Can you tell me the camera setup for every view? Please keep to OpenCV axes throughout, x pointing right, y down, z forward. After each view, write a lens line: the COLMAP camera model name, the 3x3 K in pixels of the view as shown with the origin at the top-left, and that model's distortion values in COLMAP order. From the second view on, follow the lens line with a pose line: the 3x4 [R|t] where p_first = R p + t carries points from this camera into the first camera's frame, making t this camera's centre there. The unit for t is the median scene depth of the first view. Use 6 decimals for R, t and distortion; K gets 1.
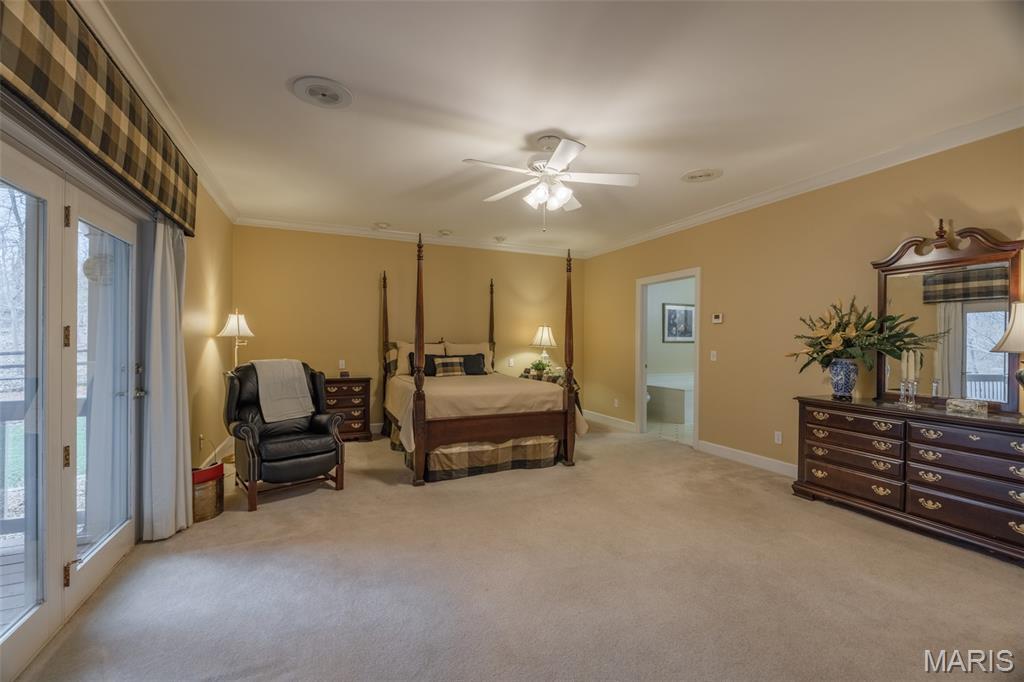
lens RADIAL K [[428.2, 0, 507.7], [0, 428.2, 340.2], [0, 0, 1]] dist [-0.001597, 0.000292]
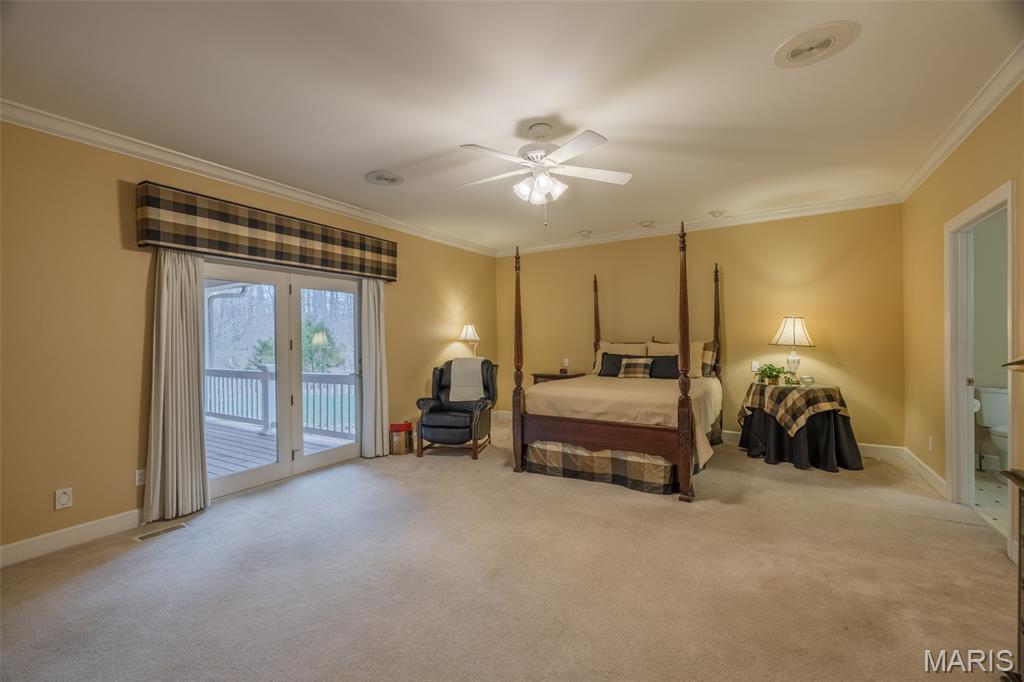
lens RADIAL K [[428.2, 0, 504.2], [0, 428.2, 340.4], [0, 0, 1]] dist [-0.001597, 0.000292]
pose [[0.561160, -0.013751, -0.827593, 0.659559], [0.019074, 0.999811, -0.003679, -0.001039], [0.827487, -0.013721, 0.561317, 0.322845]]
